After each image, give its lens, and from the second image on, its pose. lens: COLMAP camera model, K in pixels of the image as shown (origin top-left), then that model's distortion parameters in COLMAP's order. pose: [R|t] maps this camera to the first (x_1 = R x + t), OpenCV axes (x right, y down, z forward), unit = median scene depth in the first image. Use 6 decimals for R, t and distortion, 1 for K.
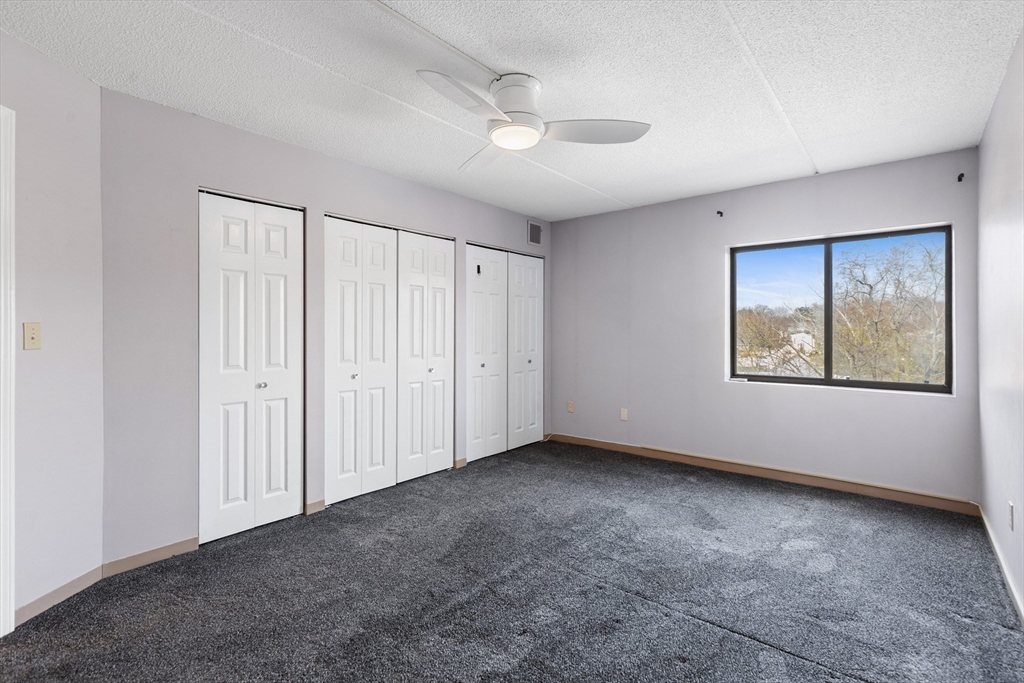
lens RADIAL K [[470.1, 0, 507.0], [0, 470.1, 339.6], [0, 0, 1]] dist [0.003695, 0.000275]
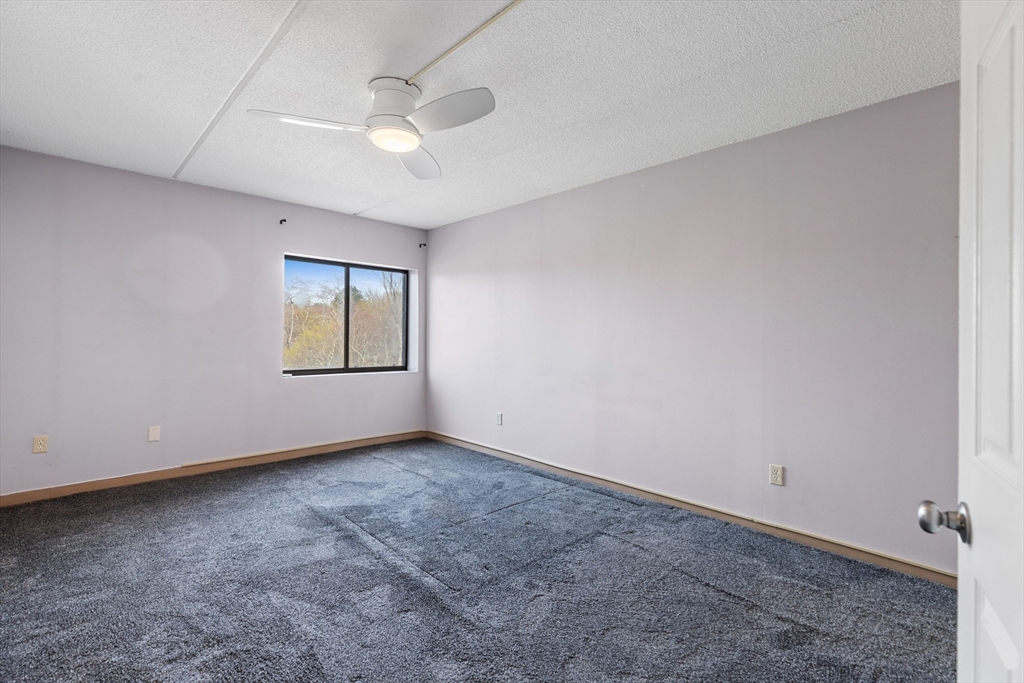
lens RADIAL K [[465.5, 0, 513.7], [0, 465.5, 347.3], [0, 0, 1]] dist [0.000403, 0.000388]
pose [[0.119025, -0.021571, 0.992657, -0.650910], [0.006729, 0.999759, 0.020919, 0.000313], [-0.992868, 0.004190, 0.119142, 0.421578]]
